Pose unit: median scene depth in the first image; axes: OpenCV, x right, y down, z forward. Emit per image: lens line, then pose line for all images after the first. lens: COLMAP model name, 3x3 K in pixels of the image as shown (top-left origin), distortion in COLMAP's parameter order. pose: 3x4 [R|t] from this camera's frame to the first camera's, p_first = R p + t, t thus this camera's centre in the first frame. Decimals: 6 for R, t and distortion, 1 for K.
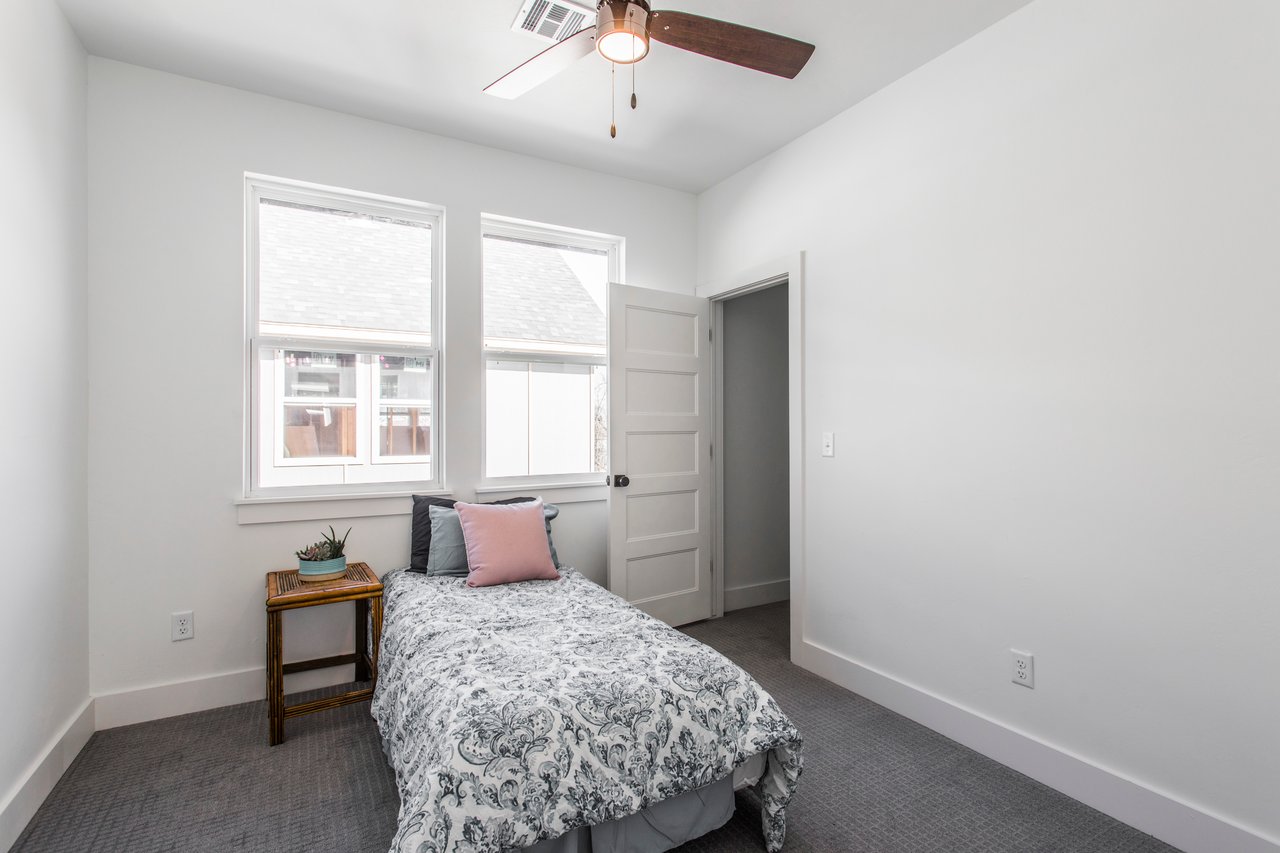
lens RADIAL K [[600.4, 0, 642.2], [0, 600.4, 425.0], [0, 0, 1]] dist [0.001398, 0.000108]
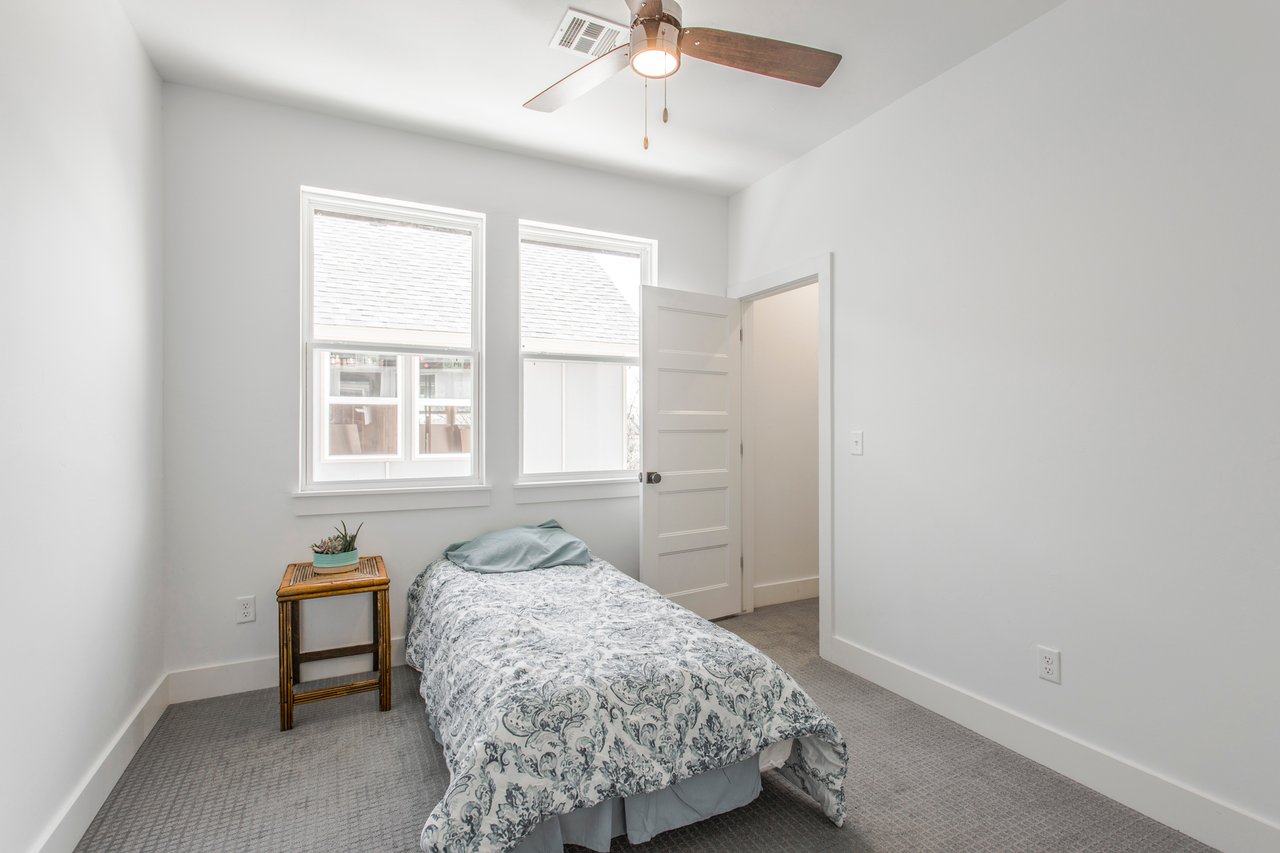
lens RADIAL K [[600.4, 0, 642.2], [0, 600.4, 425.0], [0, 0, 1]] dist [0.001398, 0.000108]
pose [[0.998509, 0.001463, -0.054567, 0.003696], [-0.001343, 0.999997, 0.002242, 0.000589], [0.054570, -0.002165, 0.998508, -0.054976]]
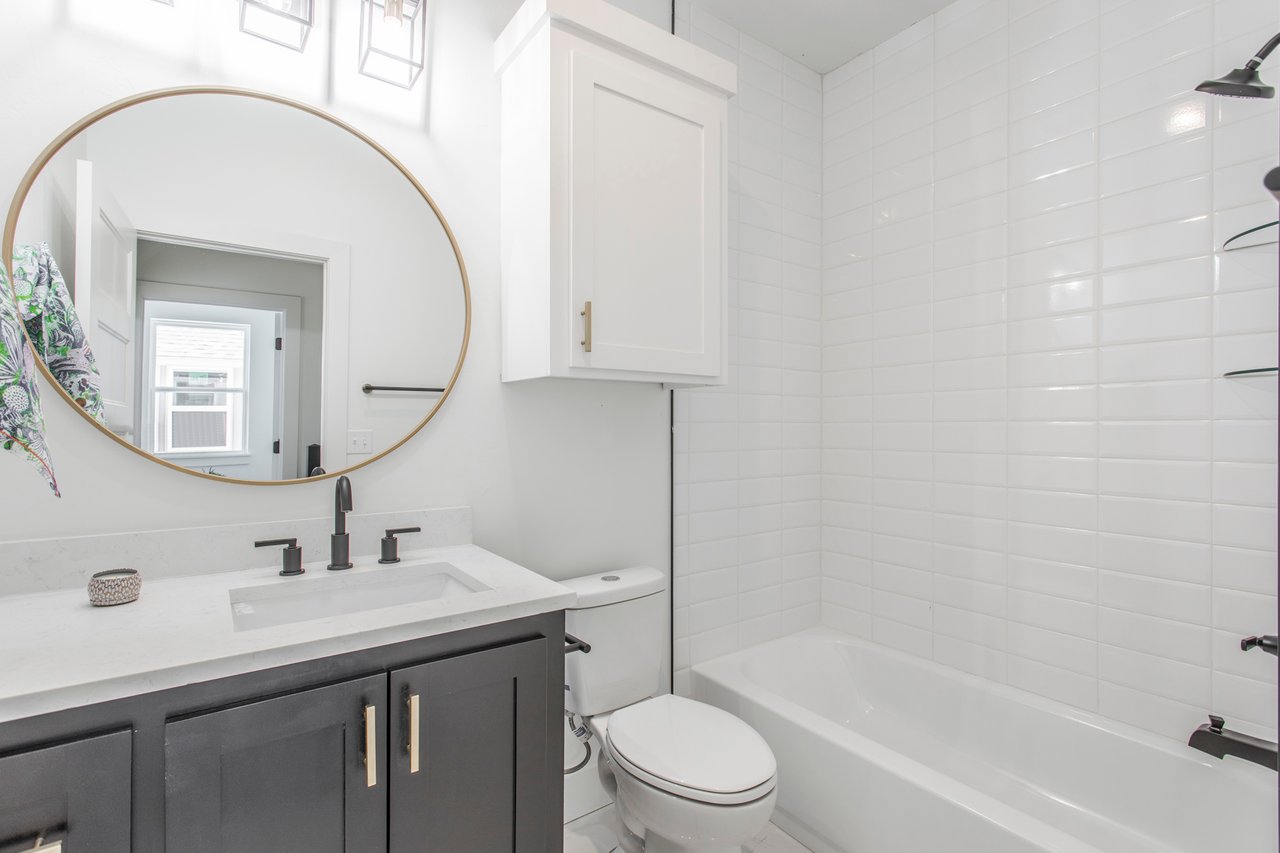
lens RADIAL K [[600.4, 0, 642.2], [0, 600.4, 425.0], [0, 0, 1]] dist [0.001398, 0.000108]
pose [[0.993255, 0.000798, 0.115947, 1.752402], [-0.000489, 0.999996, -0.002688, 0.019908], [-0.115949, 0.002613, 0.993252, -2.775279]]
